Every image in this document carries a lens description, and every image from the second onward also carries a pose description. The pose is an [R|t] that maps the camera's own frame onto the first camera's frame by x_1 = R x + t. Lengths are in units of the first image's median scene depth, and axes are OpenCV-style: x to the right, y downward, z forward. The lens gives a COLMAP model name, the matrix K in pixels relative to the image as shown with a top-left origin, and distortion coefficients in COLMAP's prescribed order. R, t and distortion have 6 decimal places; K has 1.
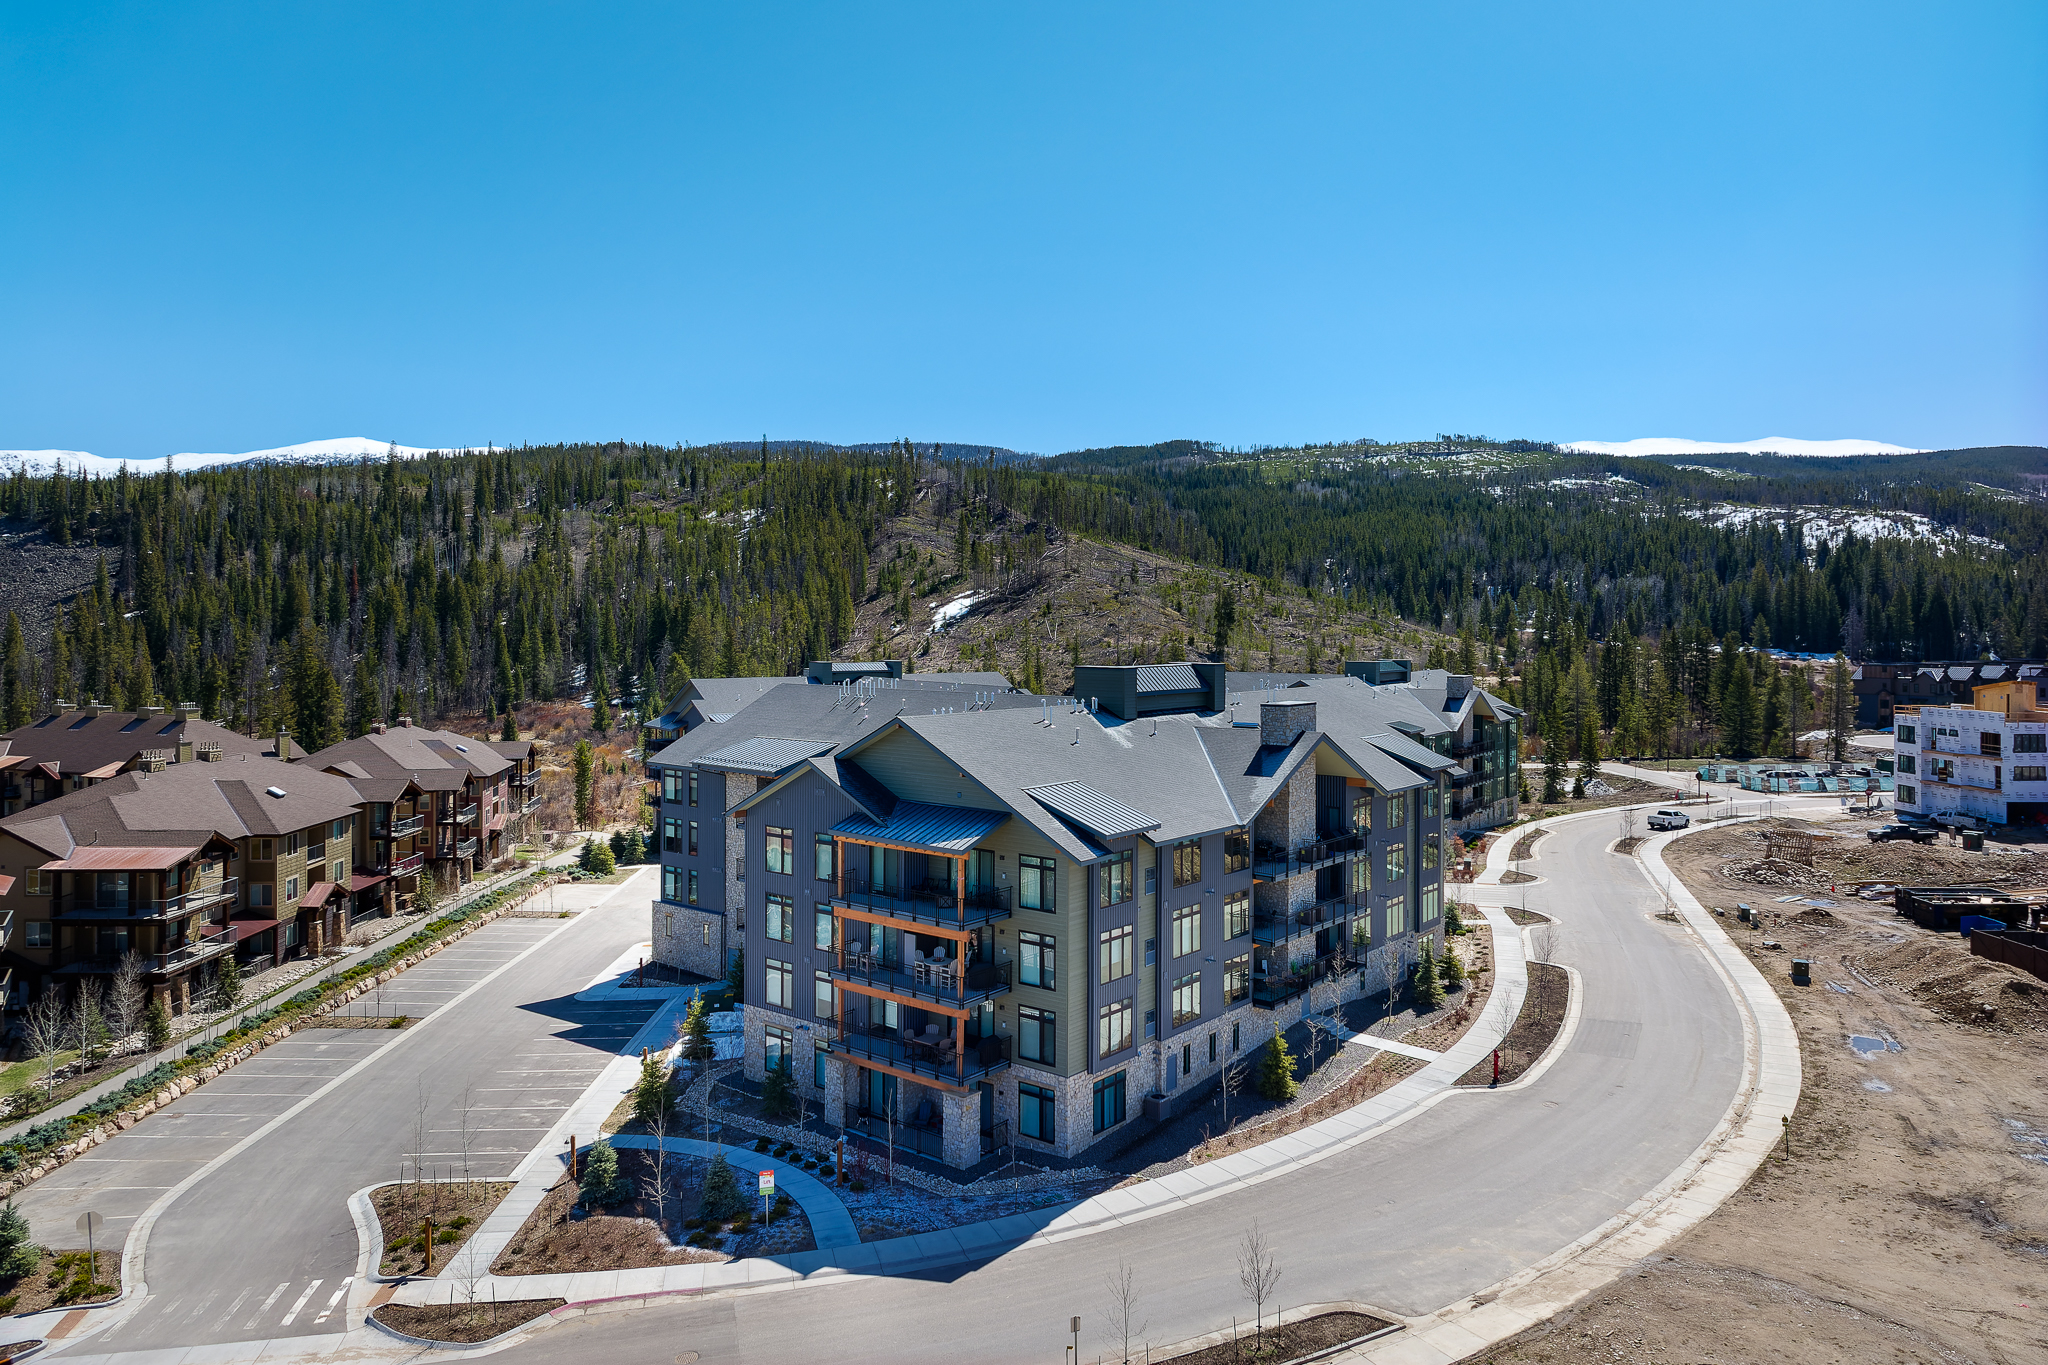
lens RADIAL K [[1355.0, 0, 1028.2], [0, 1355.0, 643.7], [0, 0, 1]] dist [-0.001668, -0.000541]
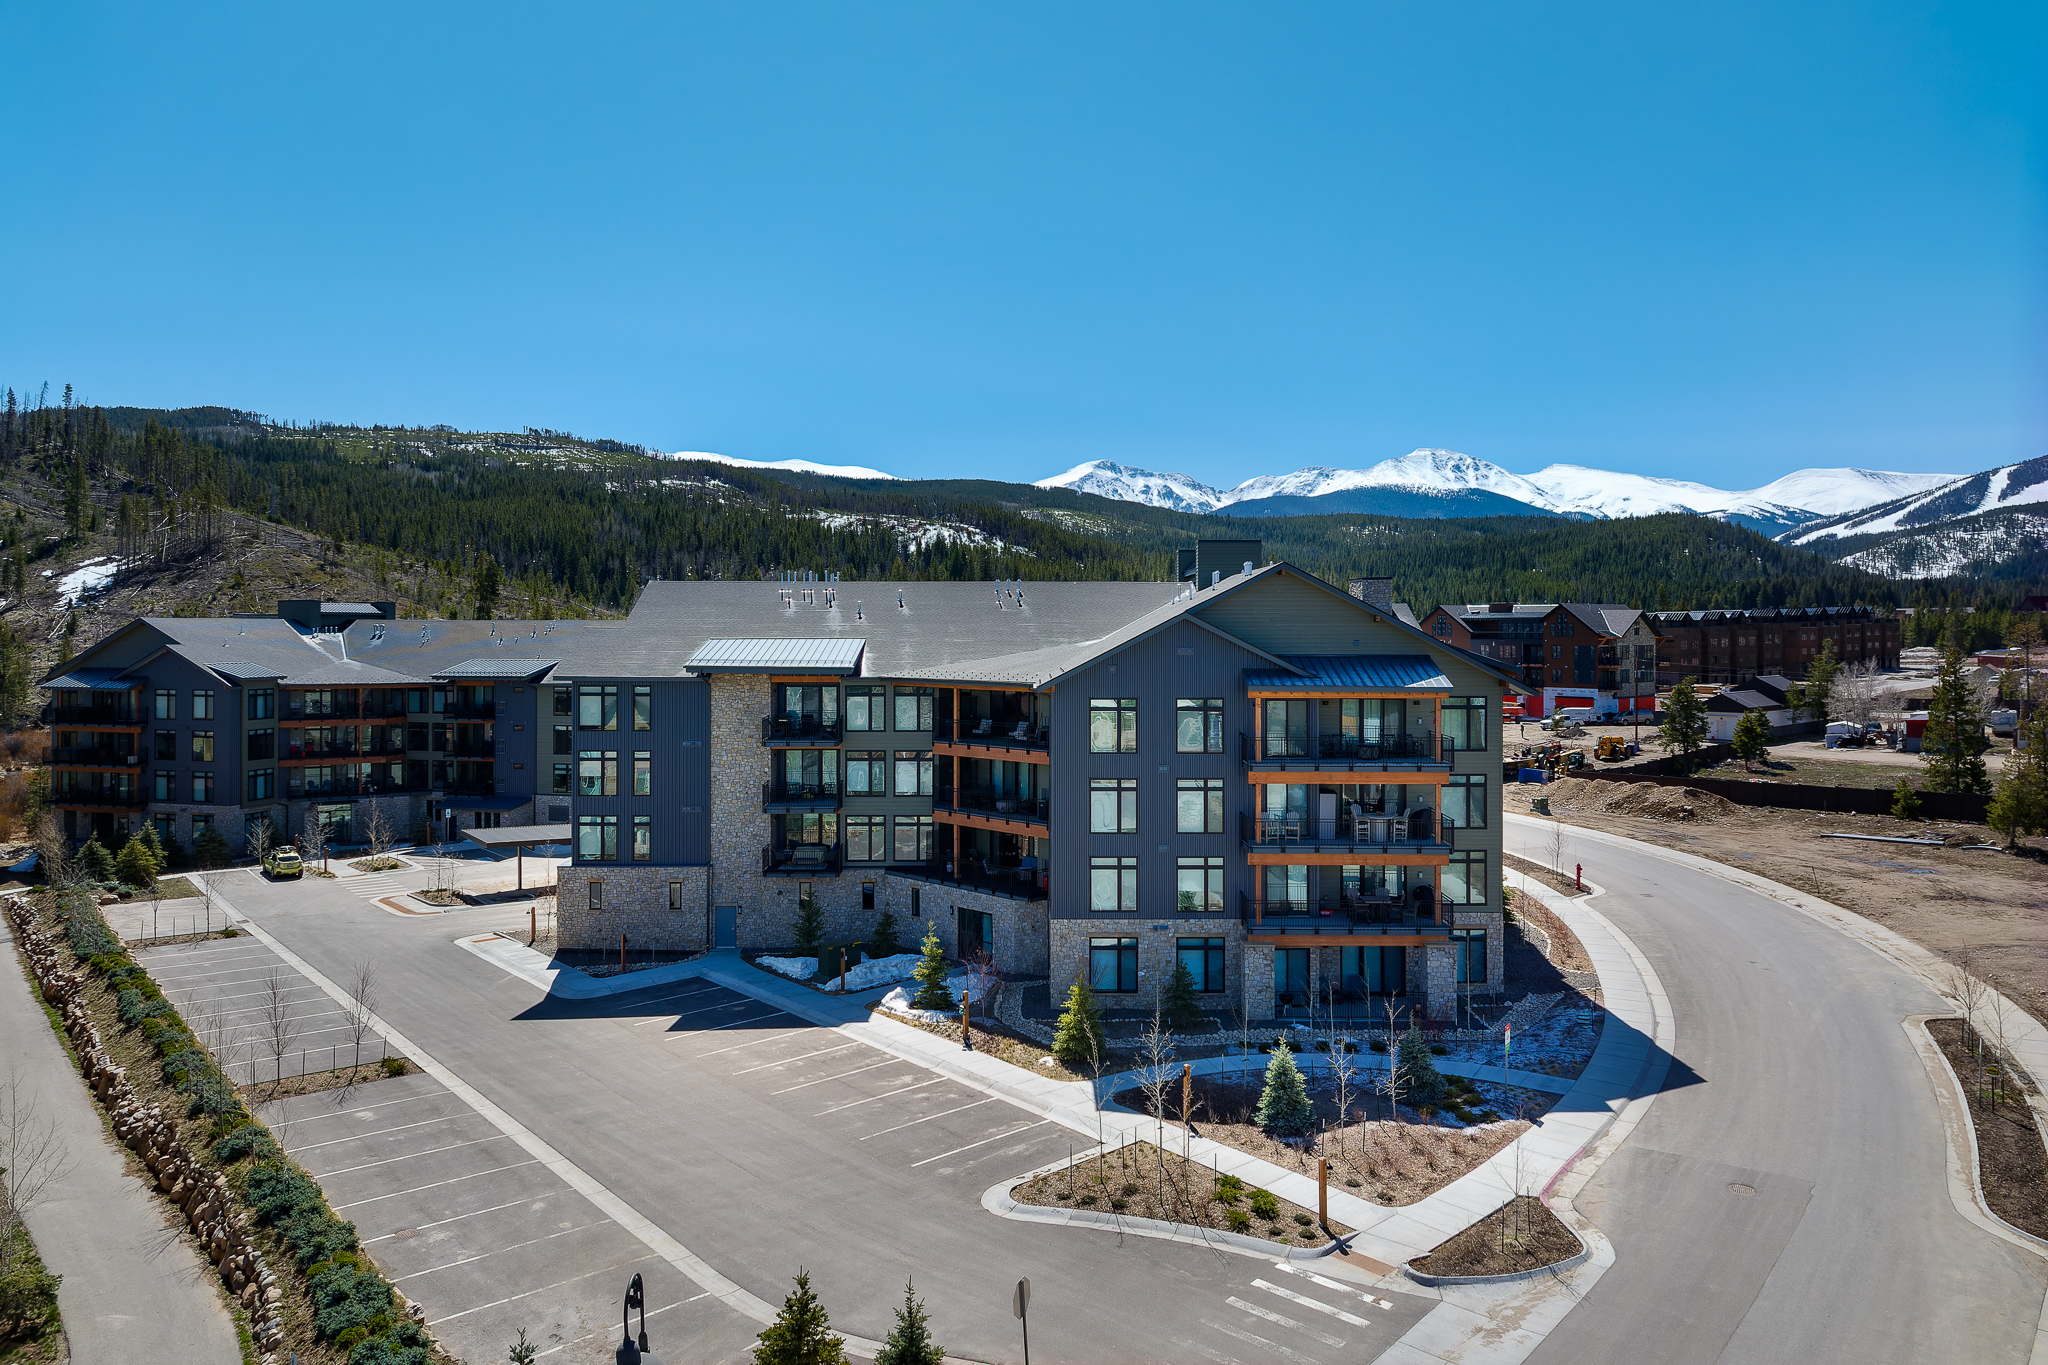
lens RADIAL K [[1355.0, 0, 1028.2], [0, 1355.0, 643.7], [0, 0, 1]] dist [-0.001668, -0.000541]
pose [[0.775318, -0.009091, 0.631506, -0.326667], [0.011046, 0.999939, 0.000833, 0.043559], [-0.631475, 0.006330, 0.775371, 0.164978]]
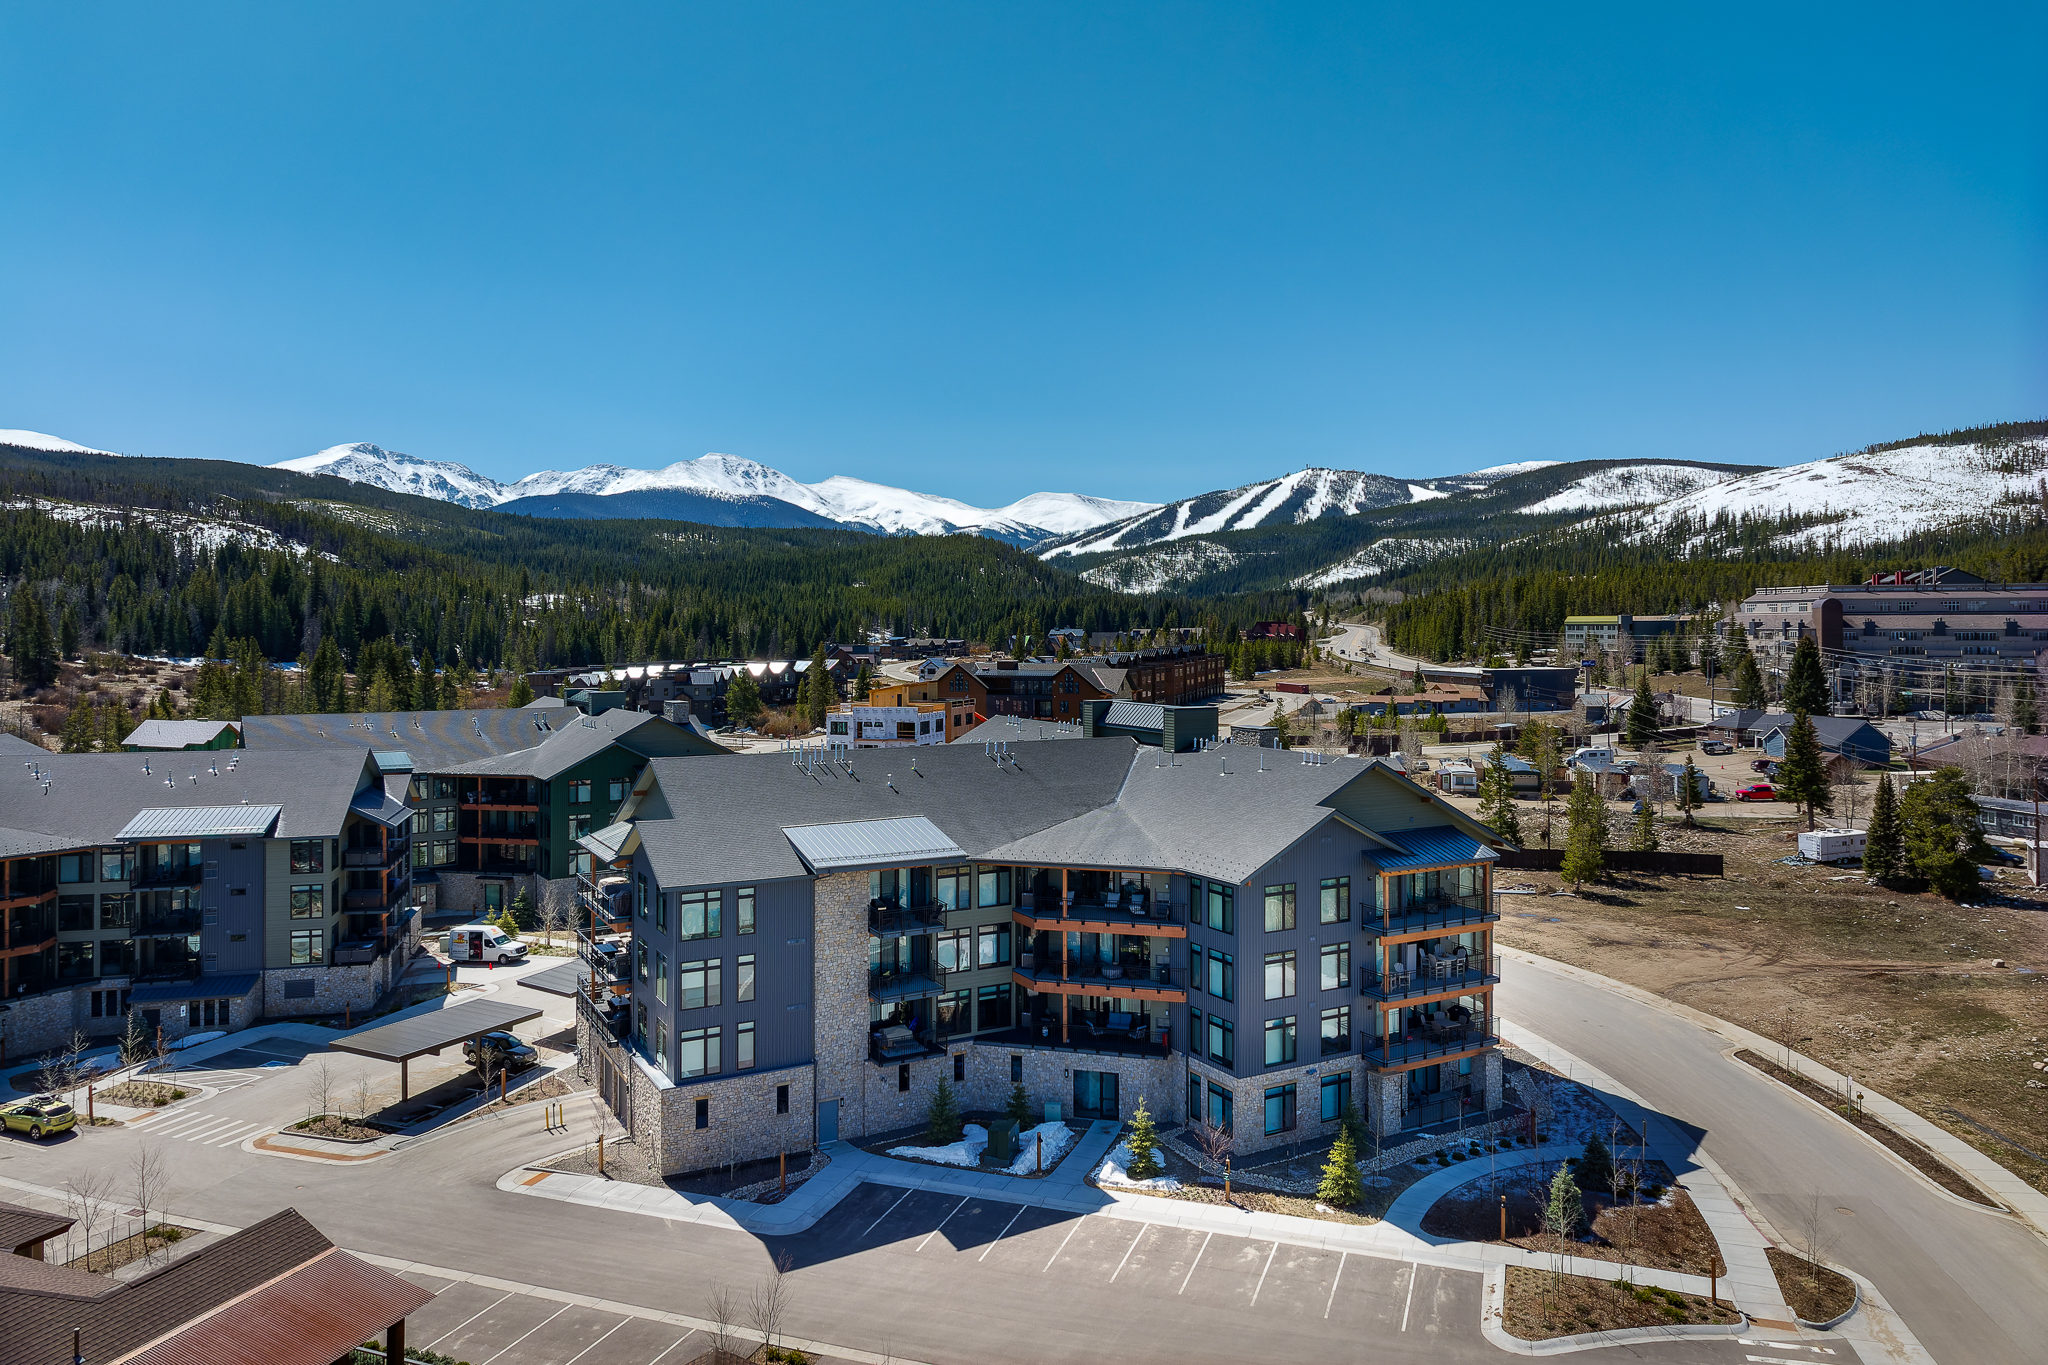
lens RADIAL K [[1354.4, 0, 1034.1], [0, 1354.4, 681.2], [0, 0, 1]] dist [-0.001539, 0.000412]
pose [[0.359018, -0.036909, 0.932600, -0.504344], [0.013140, 0.999319, 0.034491, -0.021337], [-0.933238, -0.000128, 0.359259, 0.351891]]
